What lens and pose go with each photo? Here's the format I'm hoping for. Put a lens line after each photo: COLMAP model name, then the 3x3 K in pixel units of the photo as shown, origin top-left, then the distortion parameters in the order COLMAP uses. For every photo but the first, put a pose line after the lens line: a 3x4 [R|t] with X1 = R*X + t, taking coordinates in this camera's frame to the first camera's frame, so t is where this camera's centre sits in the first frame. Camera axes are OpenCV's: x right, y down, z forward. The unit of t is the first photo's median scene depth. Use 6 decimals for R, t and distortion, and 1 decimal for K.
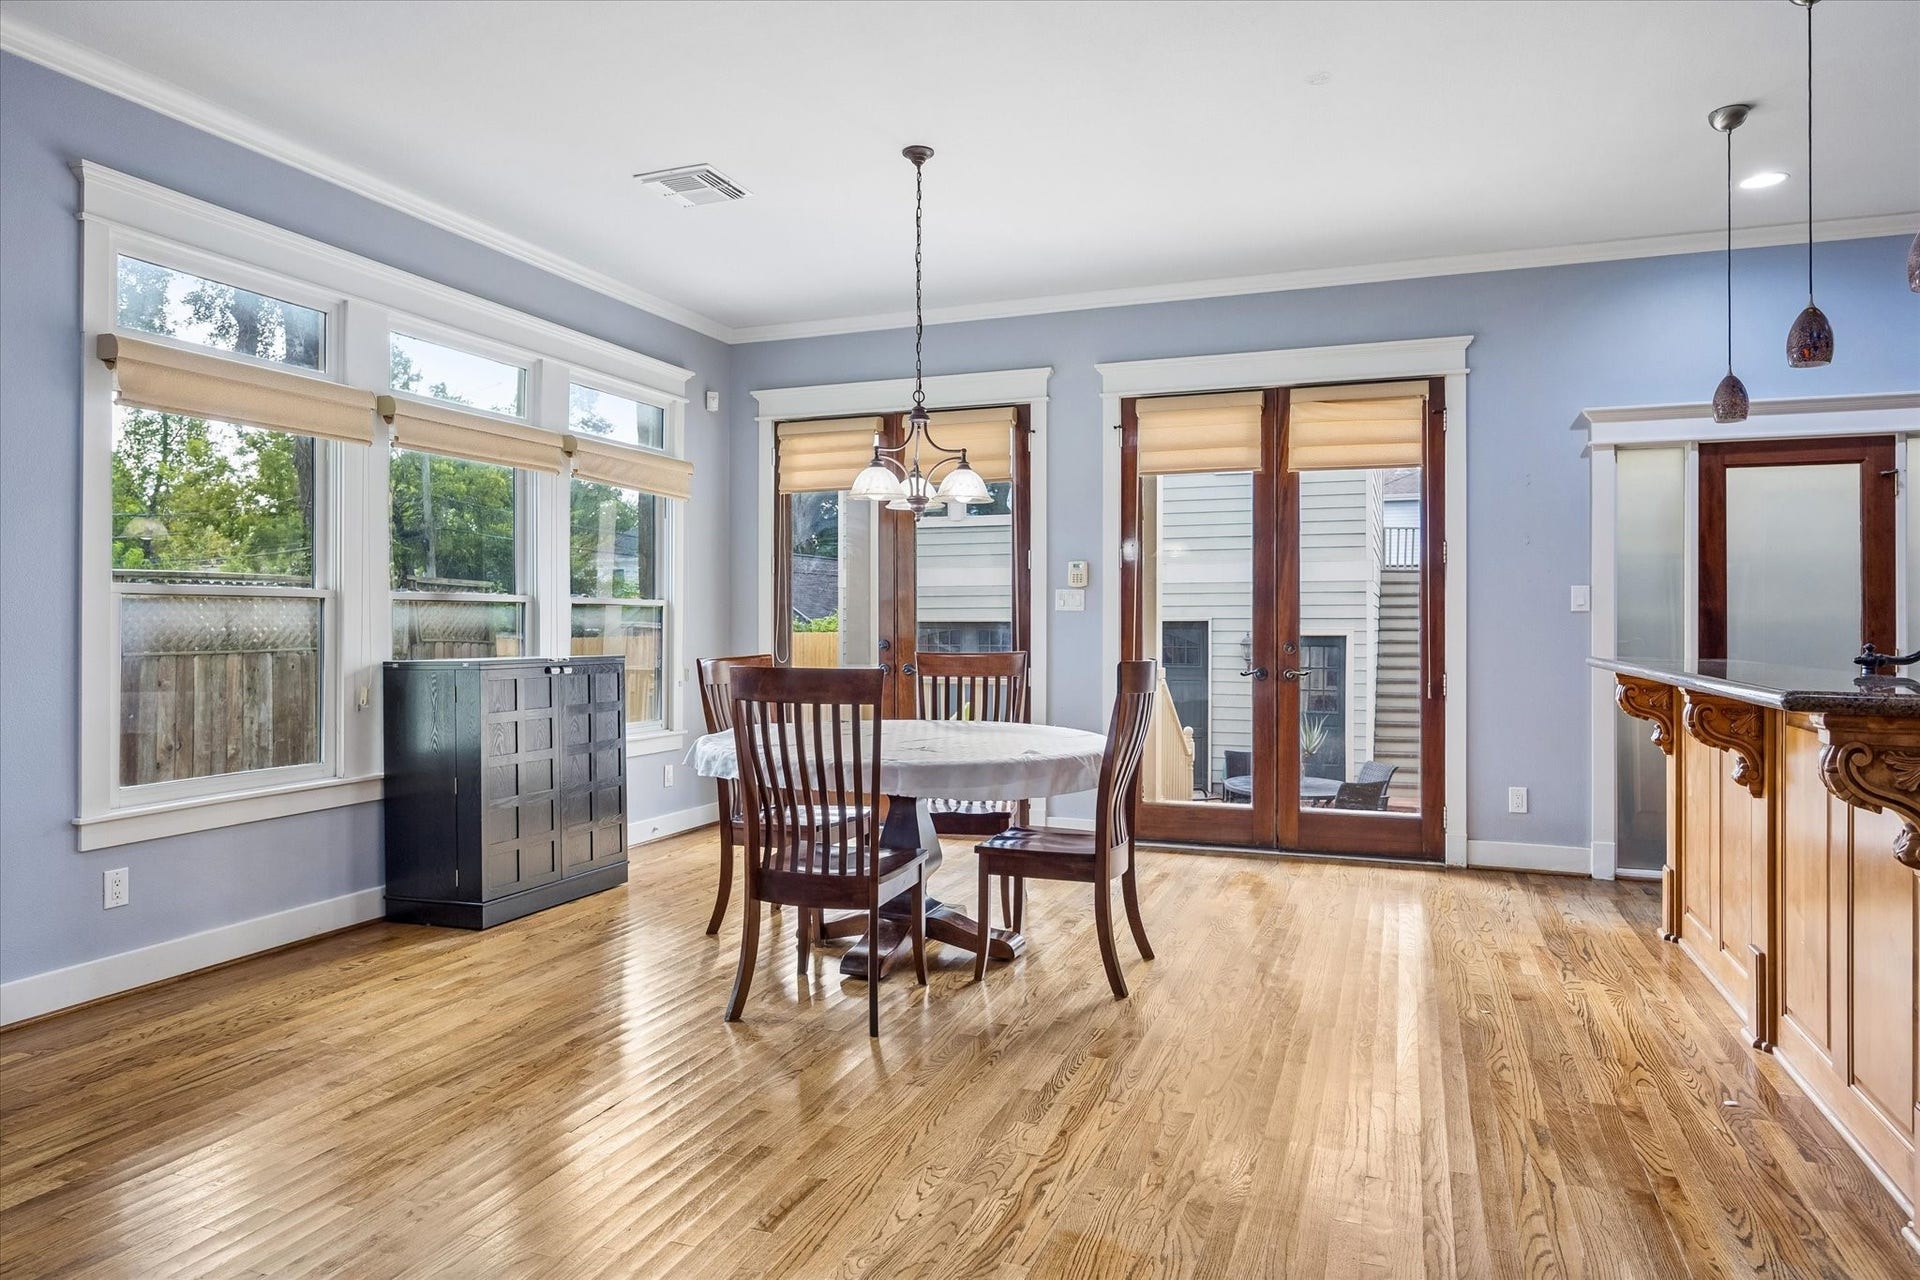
lens RADIAL K [[1213.1, 0, 977.7], [0, 1213.1, 616.3], [0, 0, 1]] dist [0.015230, 0.001782]
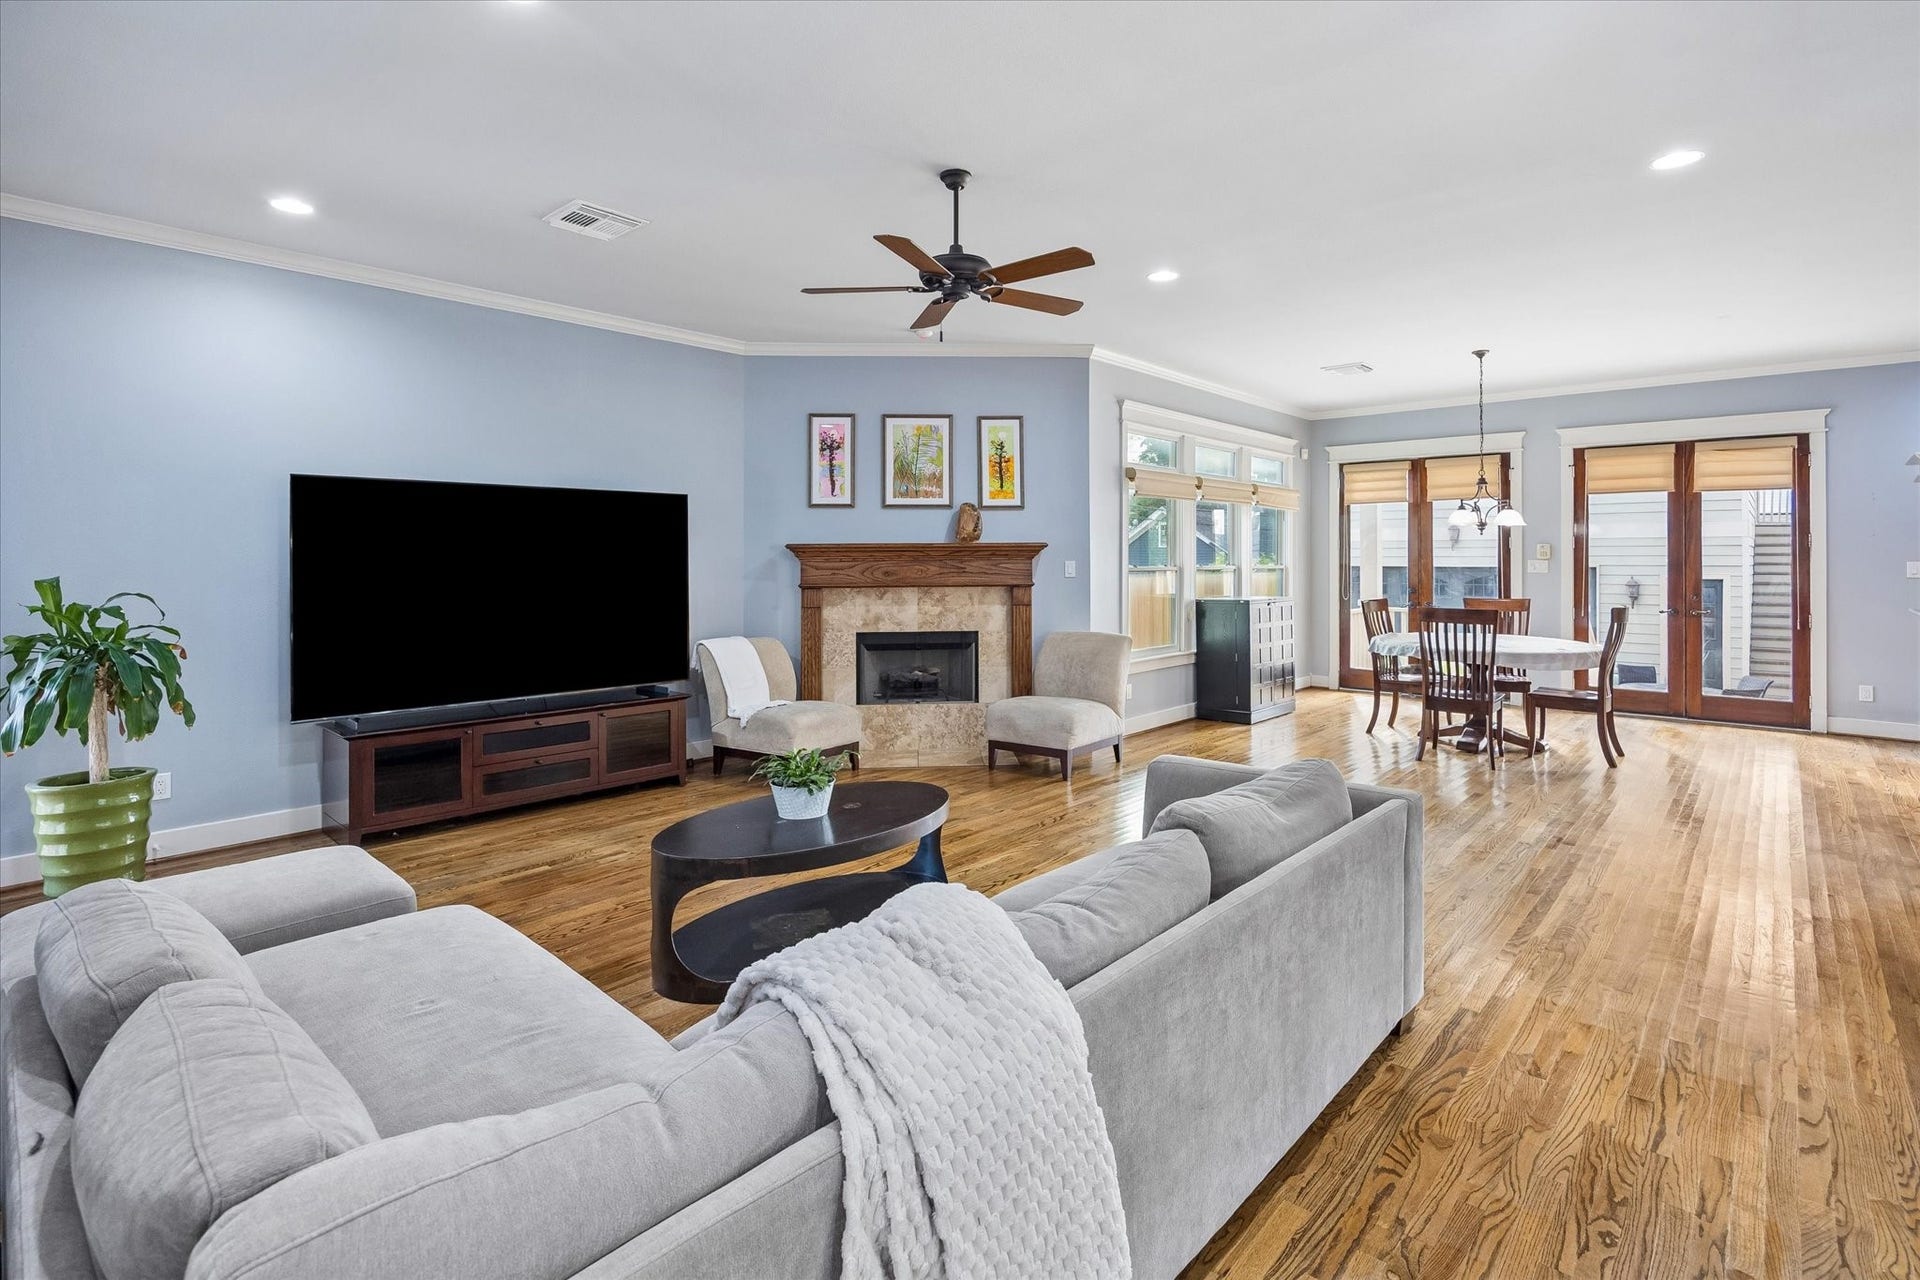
lens RADIAL K [[939.7, 0, 975.7], [0, 939.7, 550.5], [0, 0, 1]] dist [-0.002327, 0.000249]
pose [[0.932566, -0.002610, -0.360989, -0.217372], [0.002268, 0.999996, -0.001370, -0.041926], [0.360991, 0.000459, 0.932569, -0.611240]]
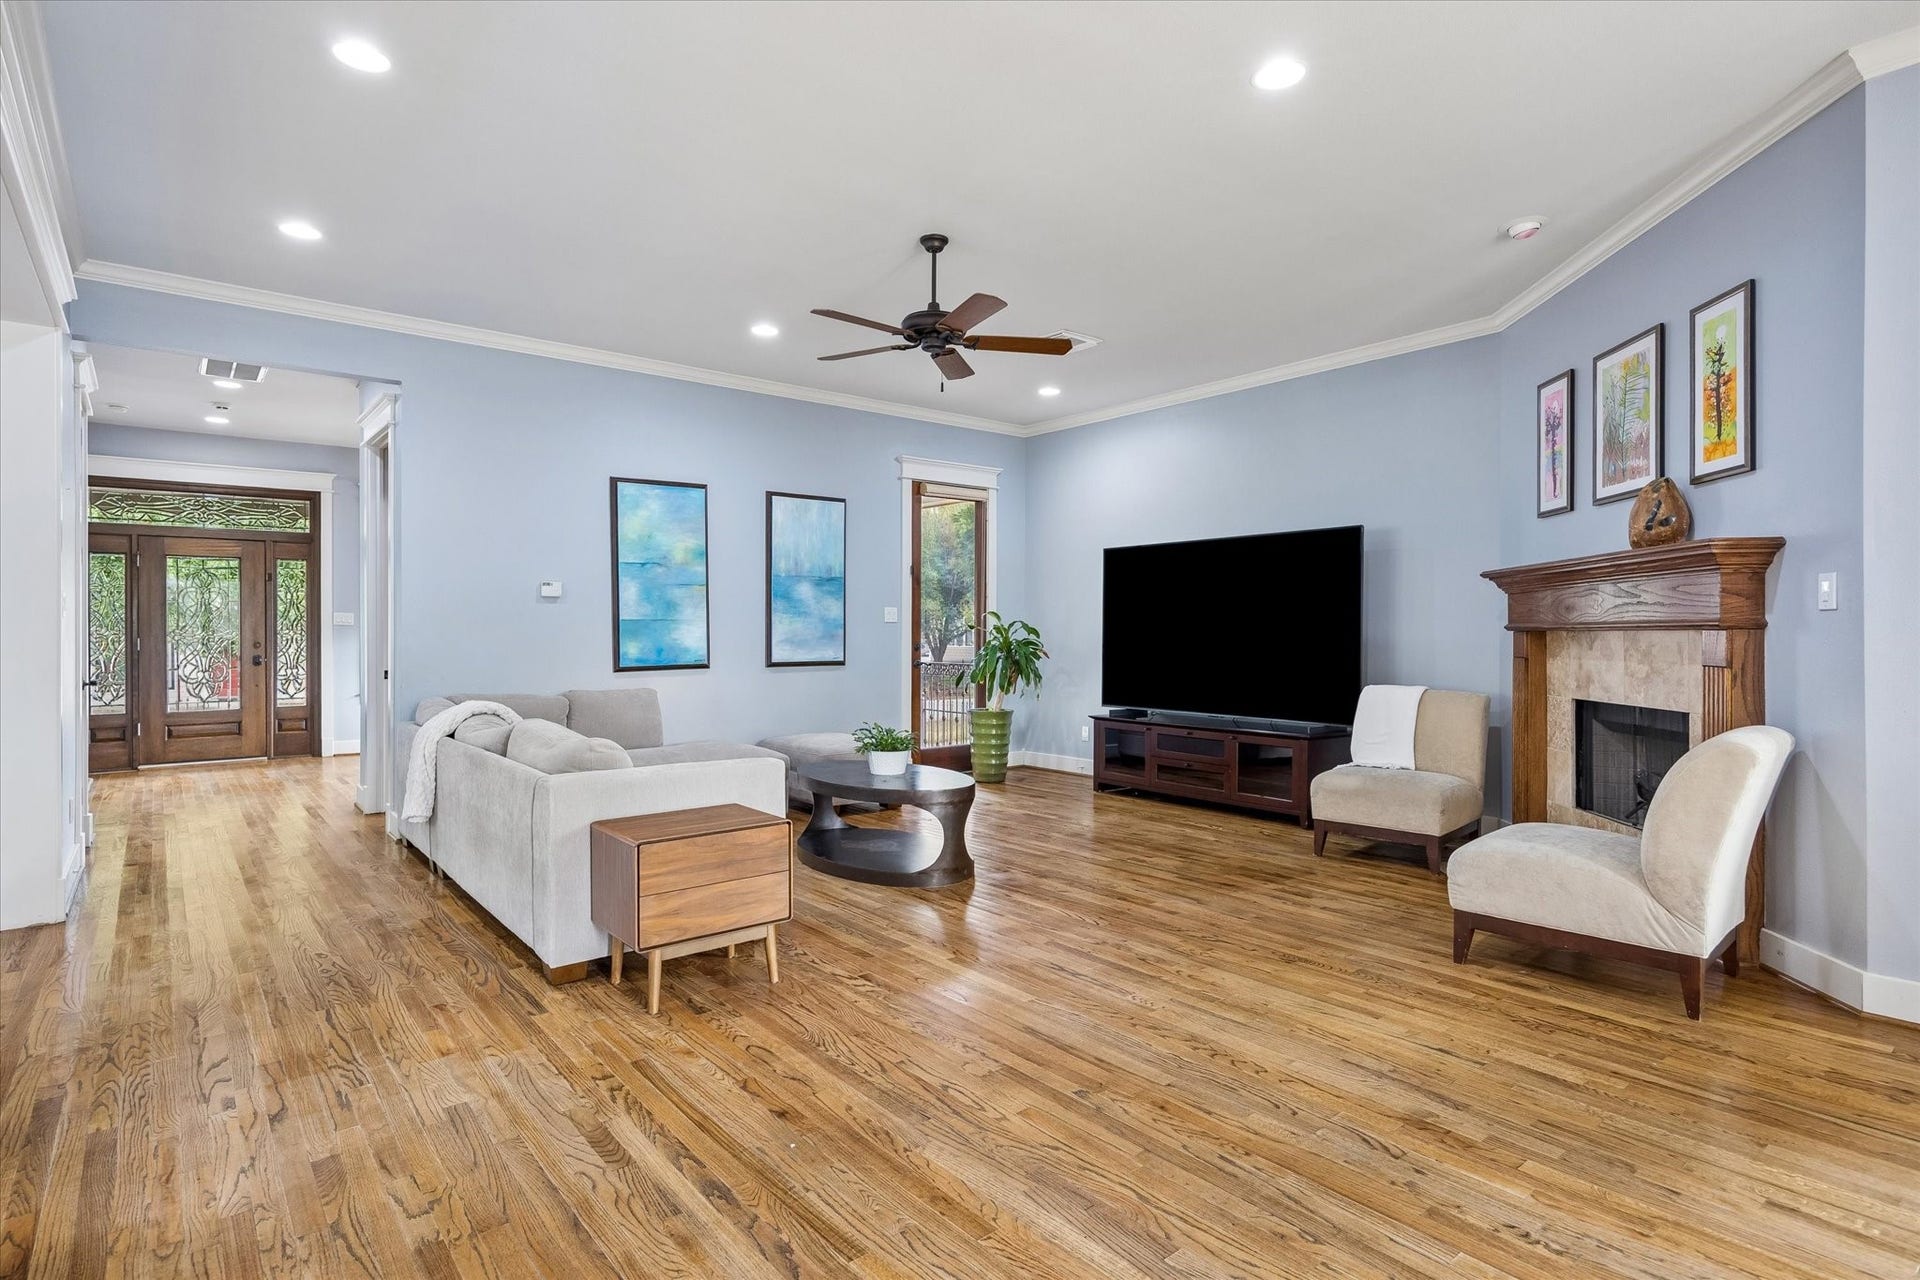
lens RADIAL K [[983.0, 0, 961.9], [0, 983.0, 634.3], [0, 0, 1]] dist [-0.002107, 0.000776]
pose [[-0.516690, 0.004996, -0.856158, 0.197733], [0.006628, 0.999976, 0.001835, 0.002403], [0.856147, -0.004726, -0.516710, 0.464726]]
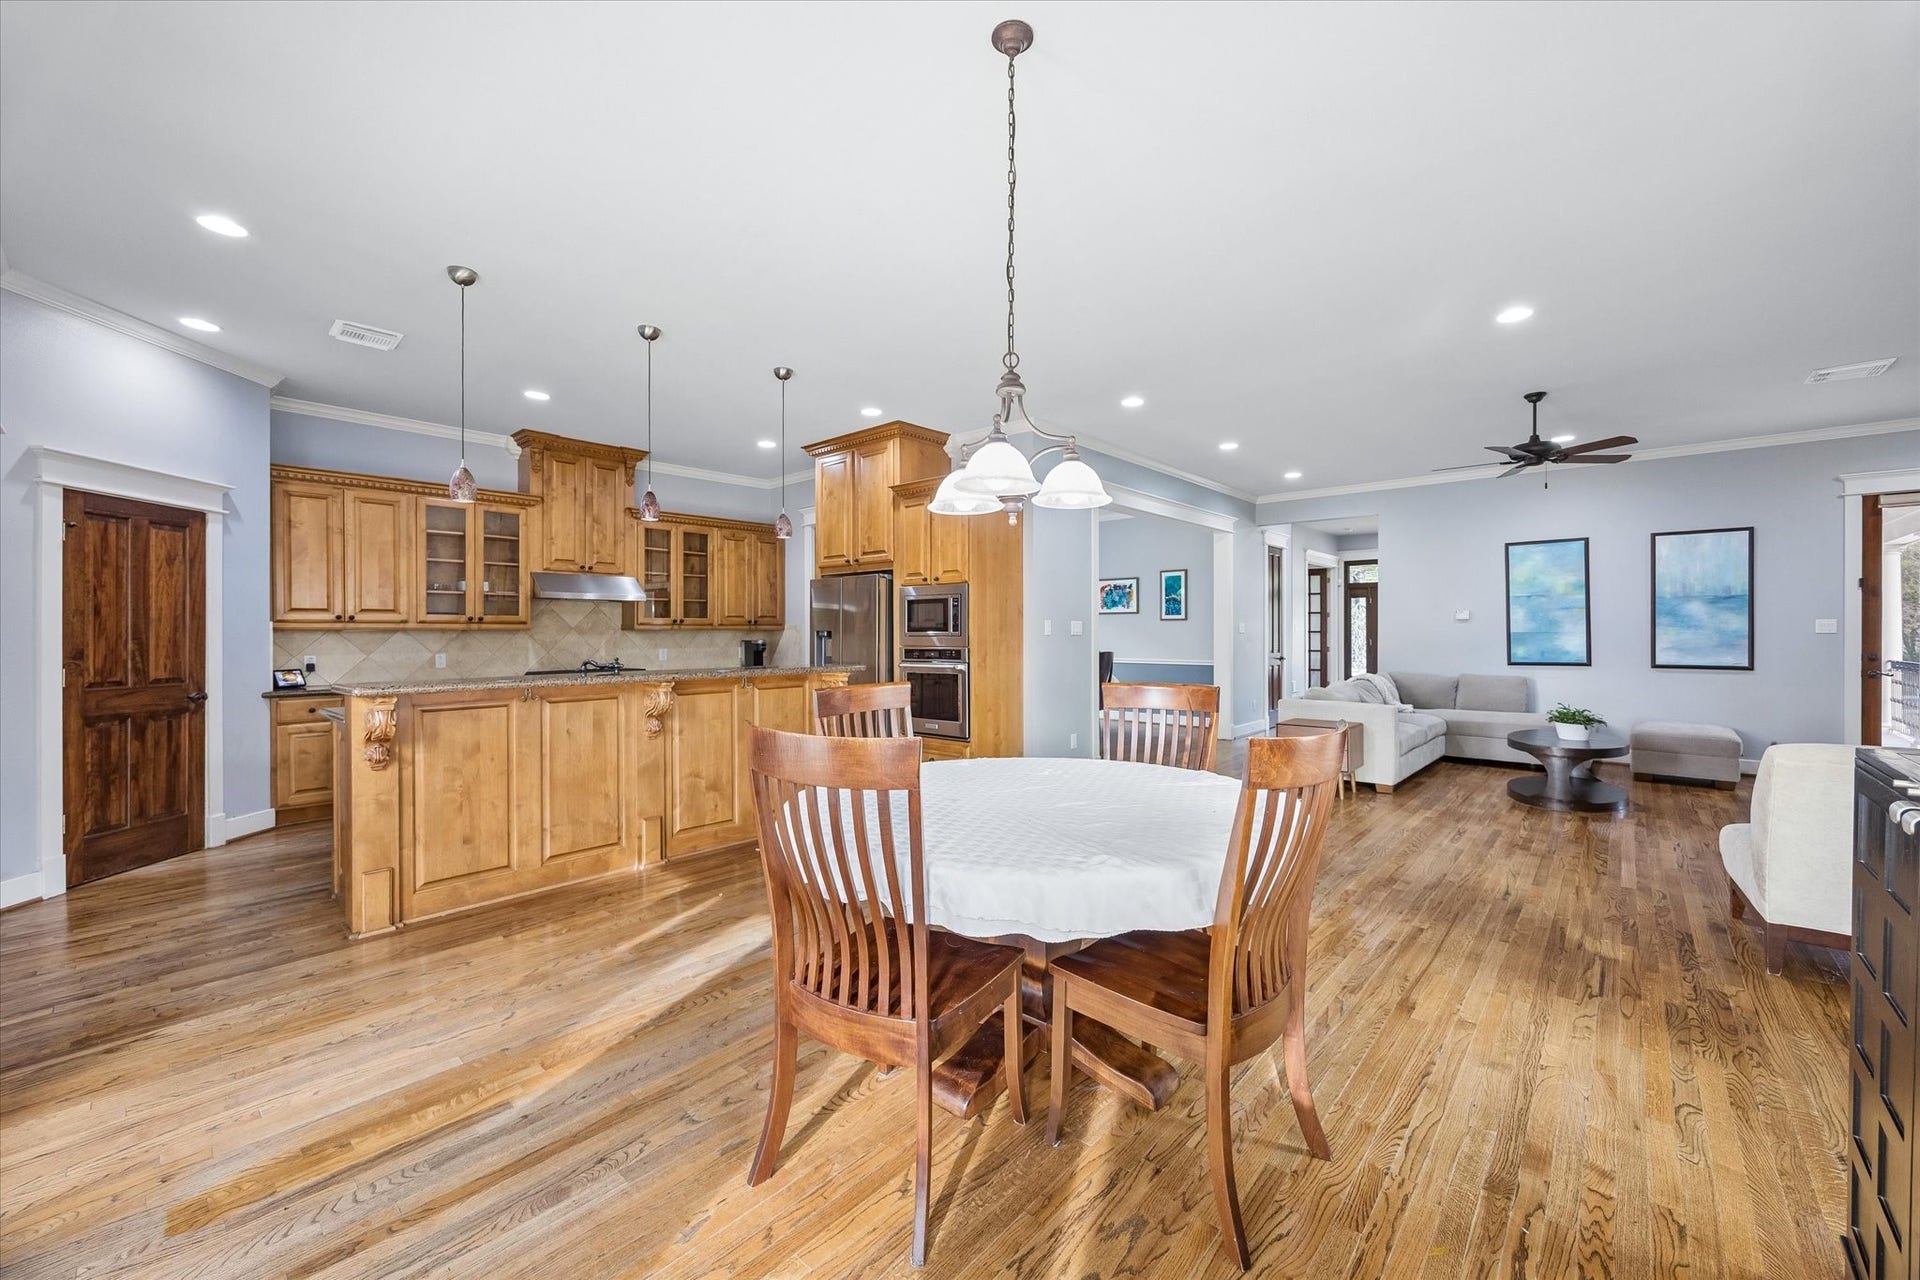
lens RADIAL K [[738.7, 0, 959.0], [0, 738.7, 632.2], [0, 0, 1]] dist [-0.000871, 0.000314]
pose [[-0.925284, 0.001910, 0.379270, -0.141895], [-0.000018, 0.999987, -0.005079, -0.008199], [-0.379274, -0.004706, -0.925272, 1.168057]]
